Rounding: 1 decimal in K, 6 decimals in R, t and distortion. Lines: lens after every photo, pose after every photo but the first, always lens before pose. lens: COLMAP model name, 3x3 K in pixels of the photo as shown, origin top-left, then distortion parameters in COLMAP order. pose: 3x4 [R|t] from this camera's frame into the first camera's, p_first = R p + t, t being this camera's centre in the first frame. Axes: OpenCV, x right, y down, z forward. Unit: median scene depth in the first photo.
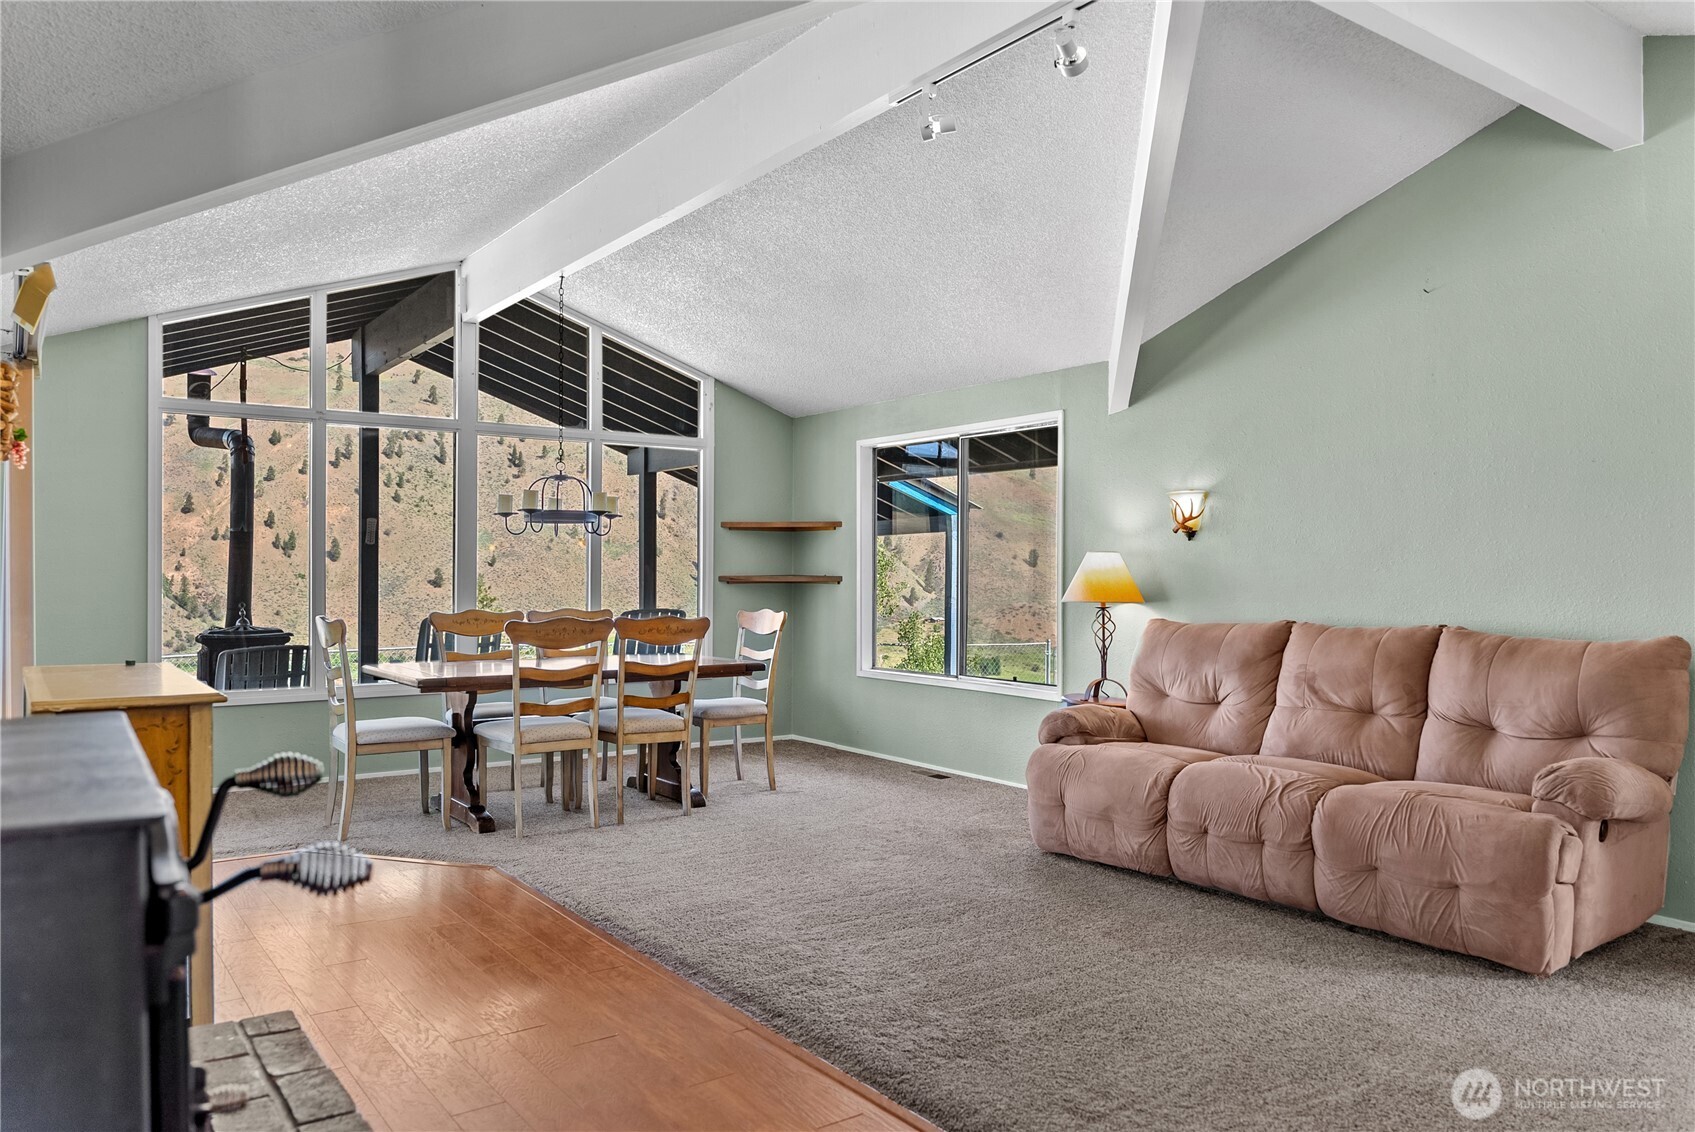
lens RADIAL K [[1183.2, 0, 847.5], [0, 1183.2, 566.0], [0, 0, 1]] dist [-0.005858, -0.001334]
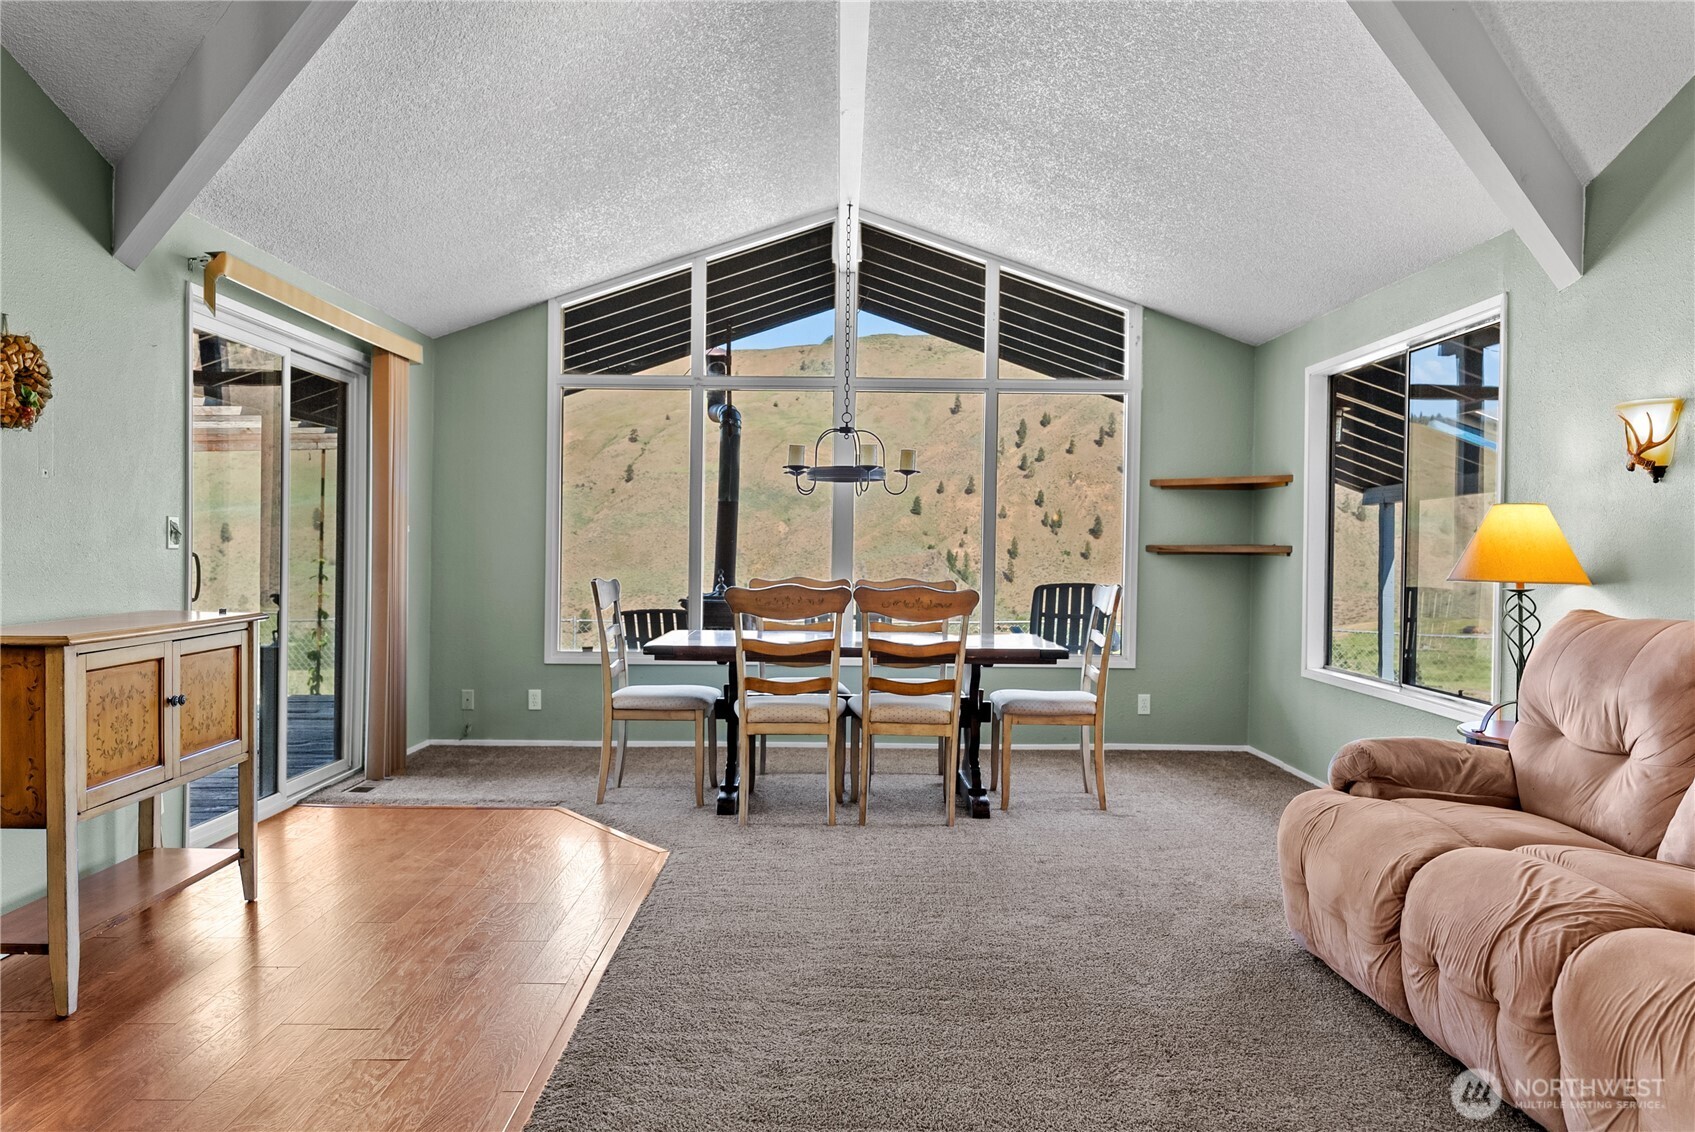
lens RADIAL K [[1242.1, 0, 847.5], [0, 1242.1, 566.0], [0, 0, 1]] dist [-0.010969, -0.003313]
pose [[0.817688, 0.014074, -0.575490, 0.317939], [-0.004037, 0.999817, 0.018715, 0.010904], [0.575648, -0.012979, 0.817595, 0.248416]]
